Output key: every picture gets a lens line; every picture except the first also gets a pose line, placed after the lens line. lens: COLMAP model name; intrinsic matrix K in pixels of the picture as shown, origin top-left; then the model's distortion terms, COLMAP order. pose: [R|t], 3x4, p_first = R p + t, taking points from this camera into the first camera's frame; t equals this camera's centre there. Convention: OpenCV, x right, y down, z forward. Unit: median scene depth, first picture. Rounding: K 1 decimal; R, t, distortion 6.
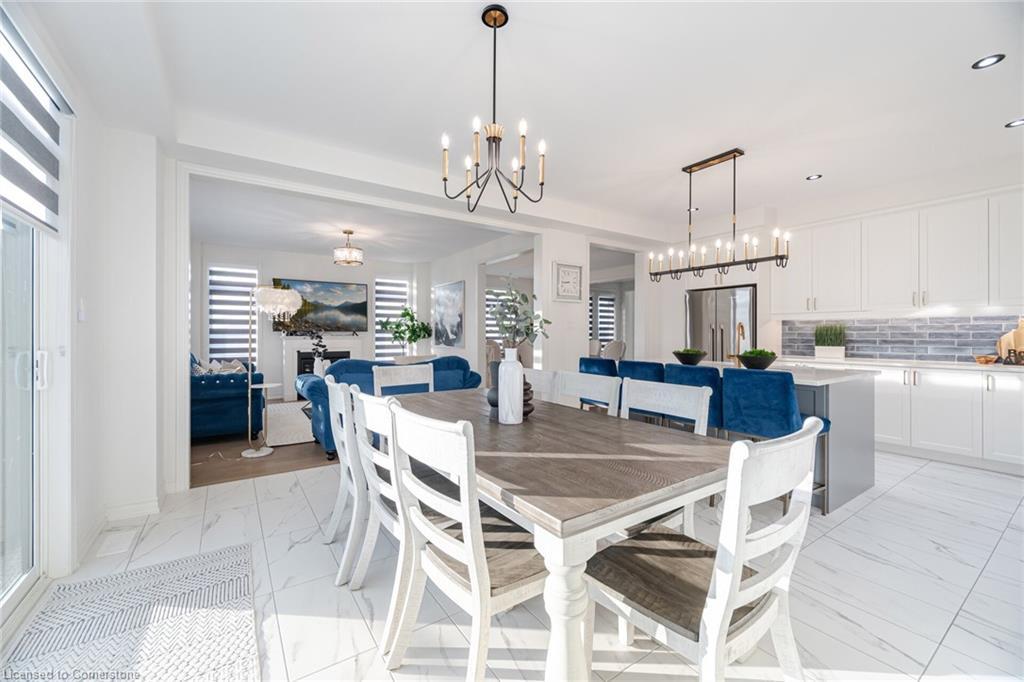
lens RADIAL K [[420.1, 0, 511.3], [0, 420.1, 336.3], [0, 0, 1]] dist [-0.001625, -0.000346]
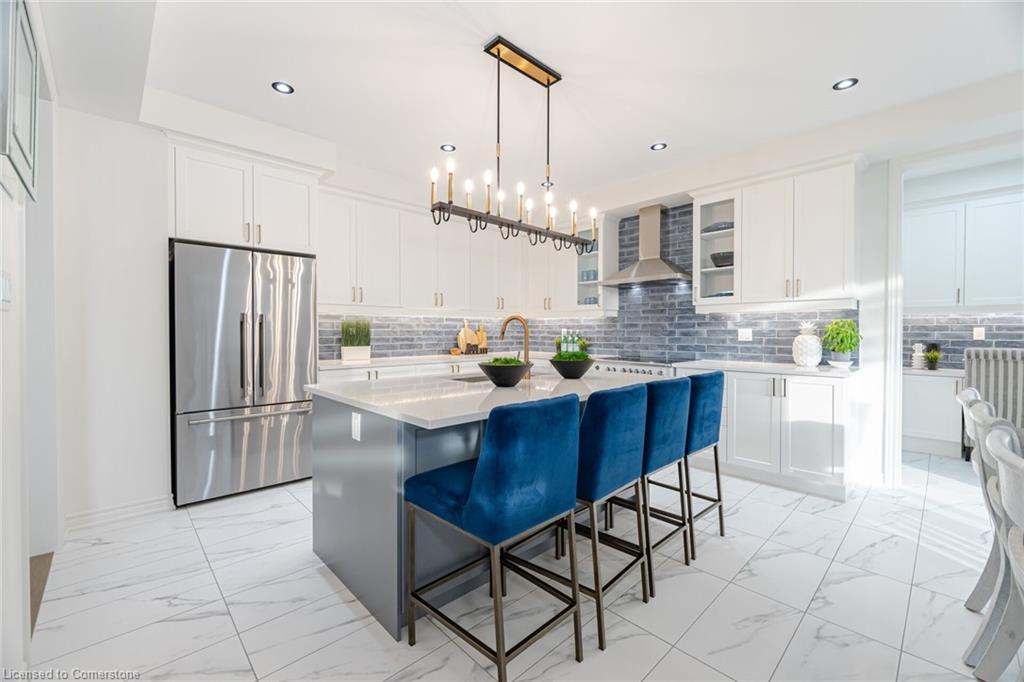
lens RADIAL K [[420.1, 0, 513.9], [0, 420.1, 335.5], [0, 0, 1]] dist [-0.001625, -0.000346]
pose [[-0.159873, -0.007992, 0.987105, -0.141139], [0.003664, 0.999956, 0.008690, -0.004830], [-0.987131, 0.005006, -0.159837, 0.993108]]
